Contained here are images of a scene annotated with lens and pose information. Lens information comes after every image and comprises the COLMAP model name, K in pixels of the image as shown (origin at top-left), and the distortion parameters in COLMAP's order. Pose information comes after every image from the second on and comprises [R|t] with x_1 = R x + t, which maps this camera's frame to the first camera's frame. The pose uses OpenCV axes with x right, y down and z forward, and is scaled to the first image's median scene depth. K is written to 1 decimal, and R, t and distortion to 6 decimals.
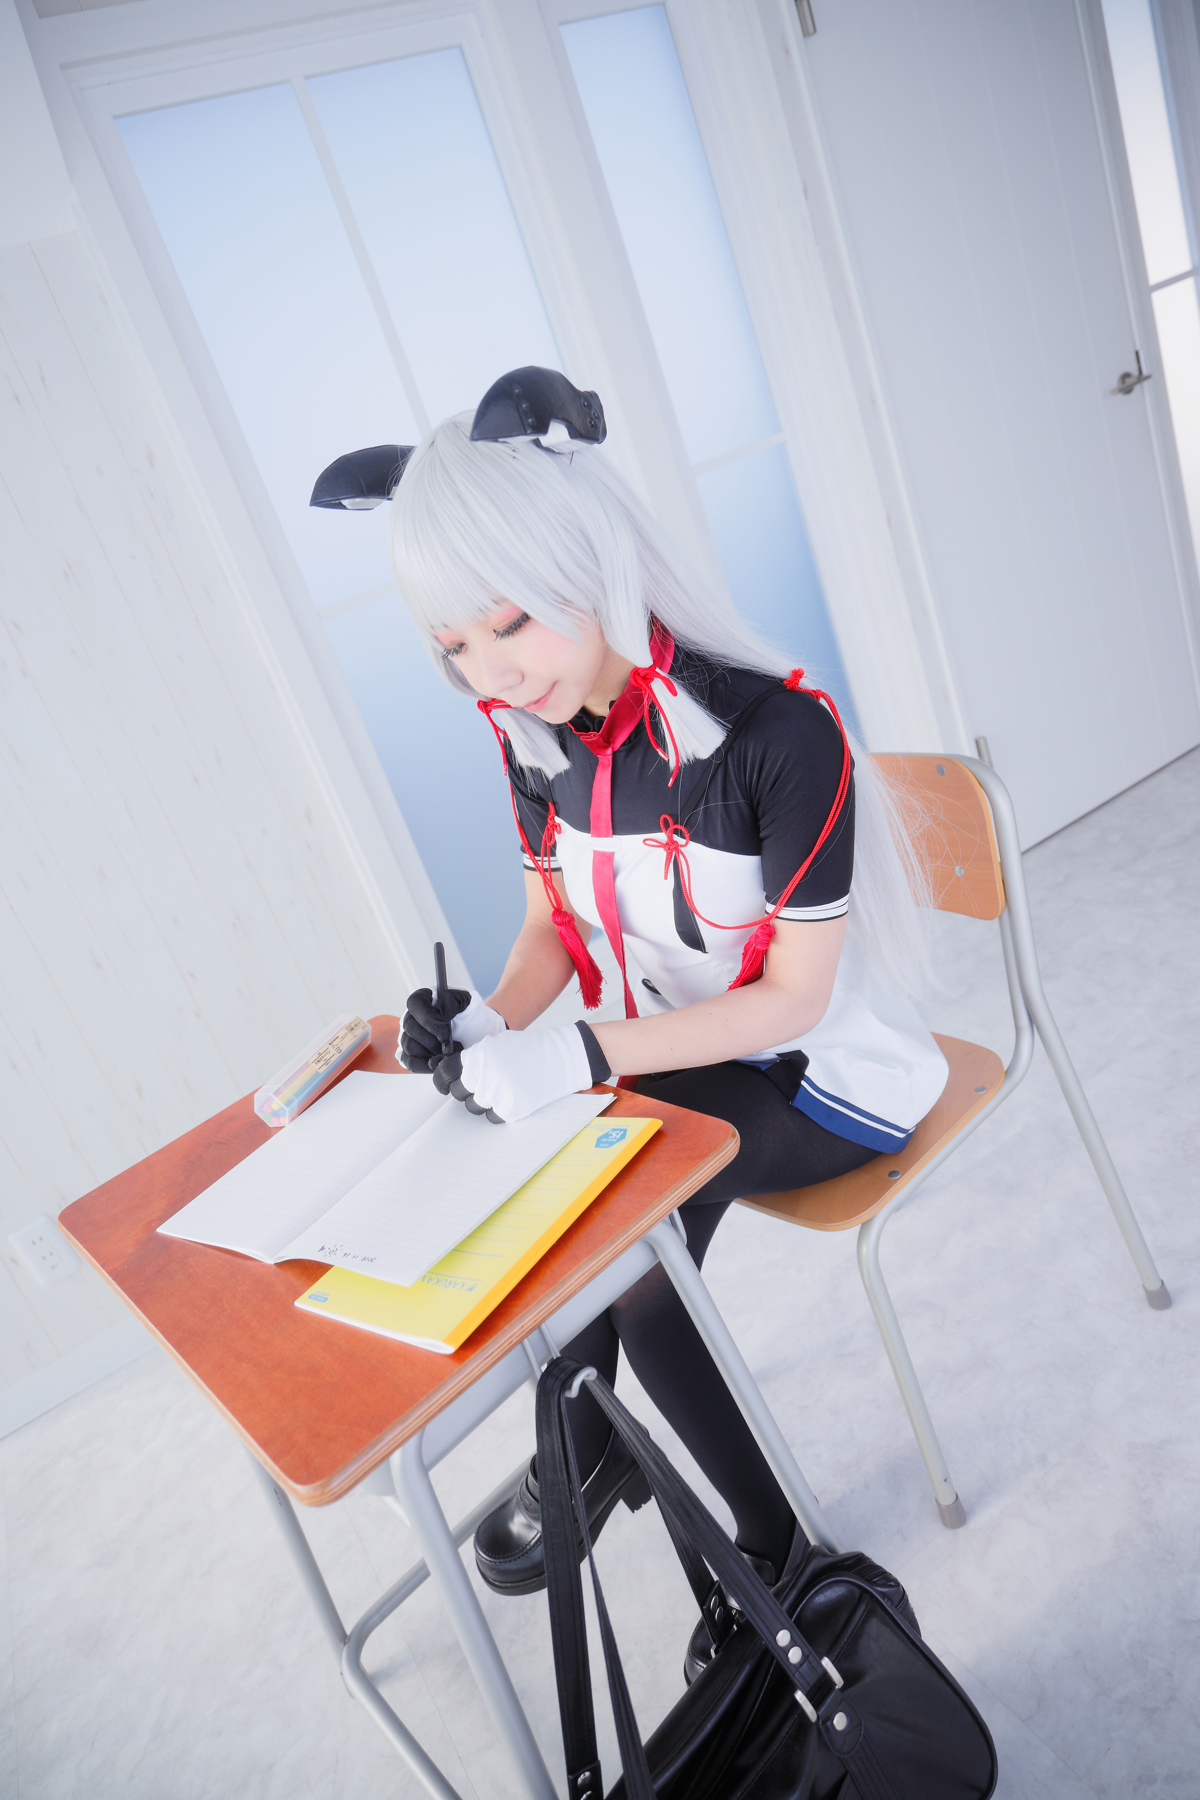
lens RADIAL K [[1231.0, 0, 597.8], [0, 1231.0, 888.3], [0, 0, 1]] dist [0.014995, 0.006986]
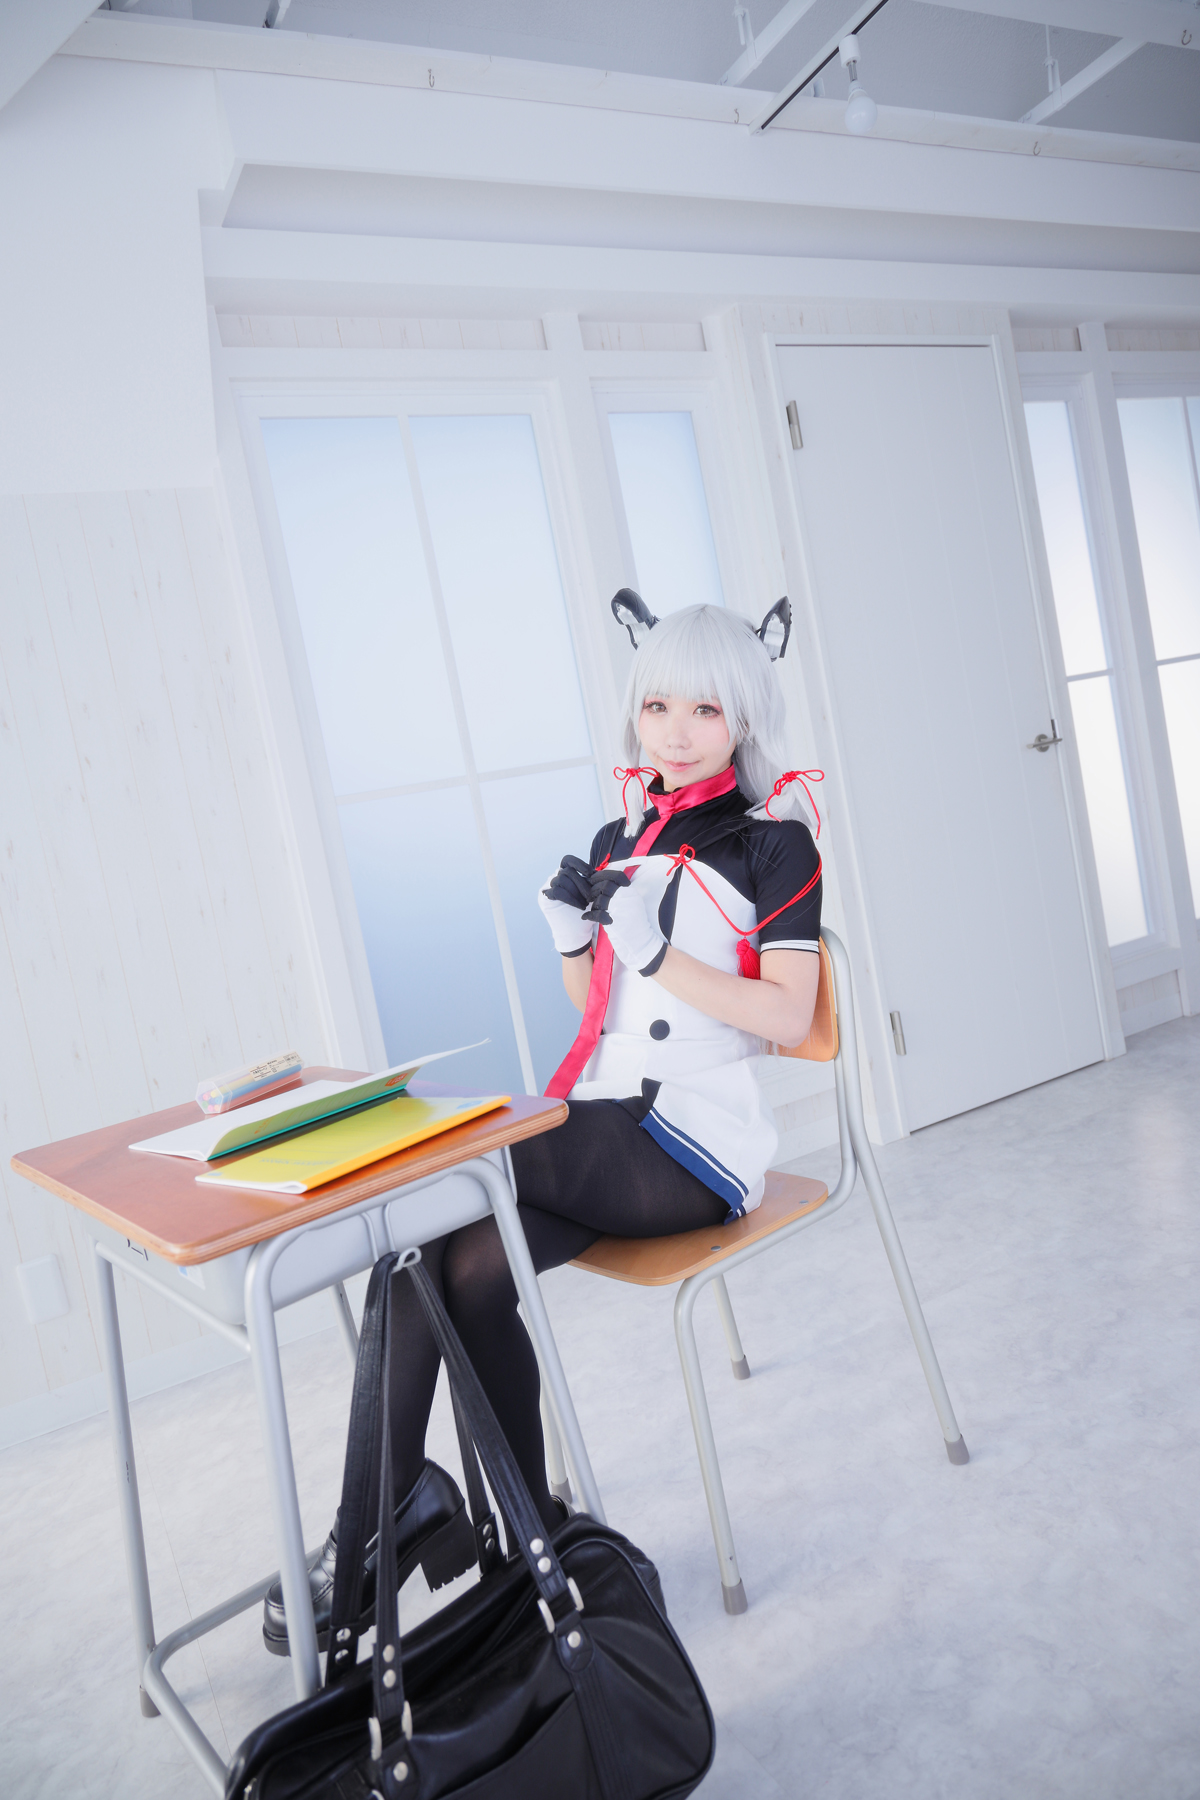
lens RADIAL K [[1256.0, 0, 600.0], [0, 1256.0, 900.0], [0, 0, 1]] dist [0.045535, -0.006784]
pose [[0.988383, 0.150389, -0.021947, 0.101079], [-0.150711, 0.951206, -0.269246, 0.237925], [-0.019616, 0.269426, 0.962821, -0.228723]]
